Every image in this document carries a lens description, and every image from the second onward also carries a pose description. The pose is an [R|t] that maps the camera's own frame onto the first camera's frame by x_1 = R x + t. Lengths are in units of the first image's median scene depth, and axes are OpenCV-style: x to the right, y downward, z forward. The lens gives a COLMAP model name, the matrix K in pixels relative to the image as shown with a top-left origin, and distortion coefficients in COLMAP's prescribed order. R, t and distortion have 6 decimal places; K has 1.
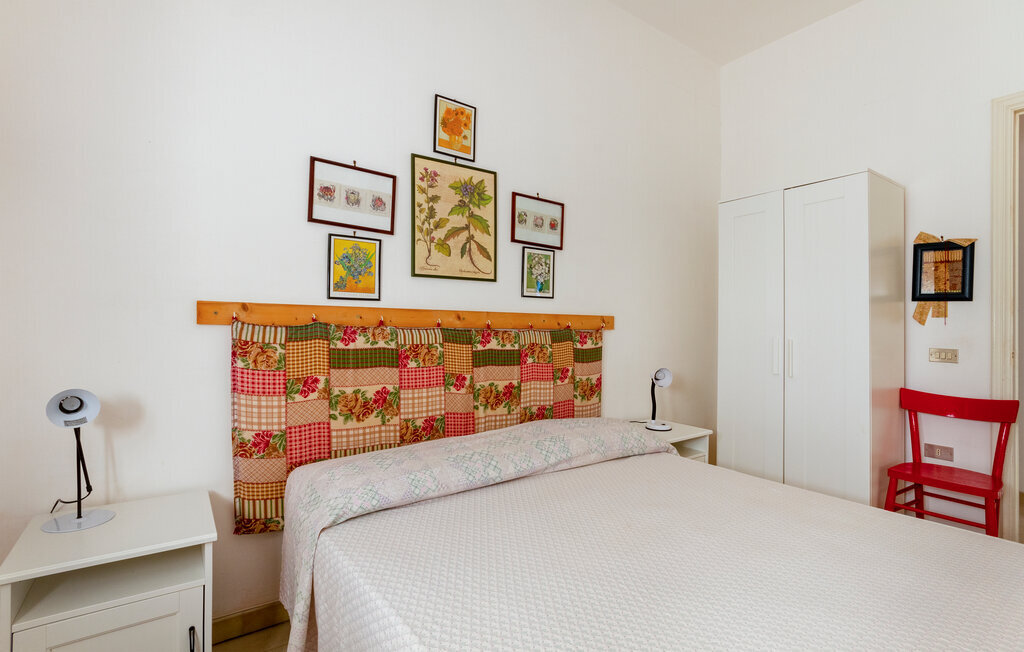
lens RADIAL K [[519.8, 0, 512.5], [0, 519.8, 302.8], [0, 0, 1]] dist [-0.042910, 0.000152]
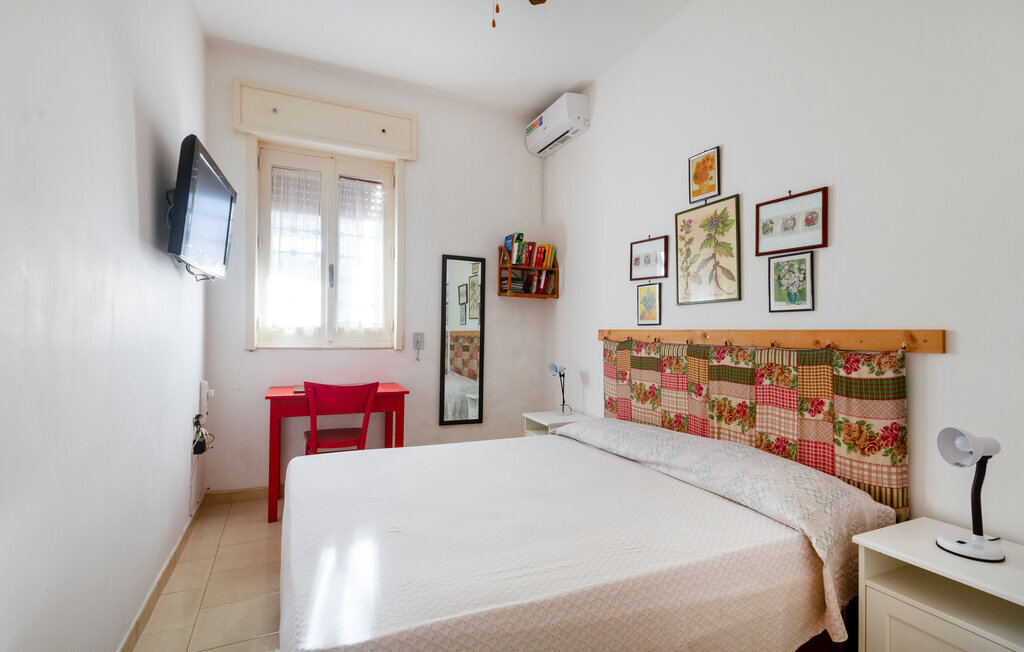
lens RADIAL K [[479.1, 0, 516.3], [0, 479.1, 327.0], [0, 0, 1]] dist [0.004607, 0.000472]
pose [[-0.225157, -0.053775, -0.972837, 1.005085], [-0.010437, 0.998552, -0.052781, 0.067838], [0.974267, -0.001730, -0.225392, 0.808899]]
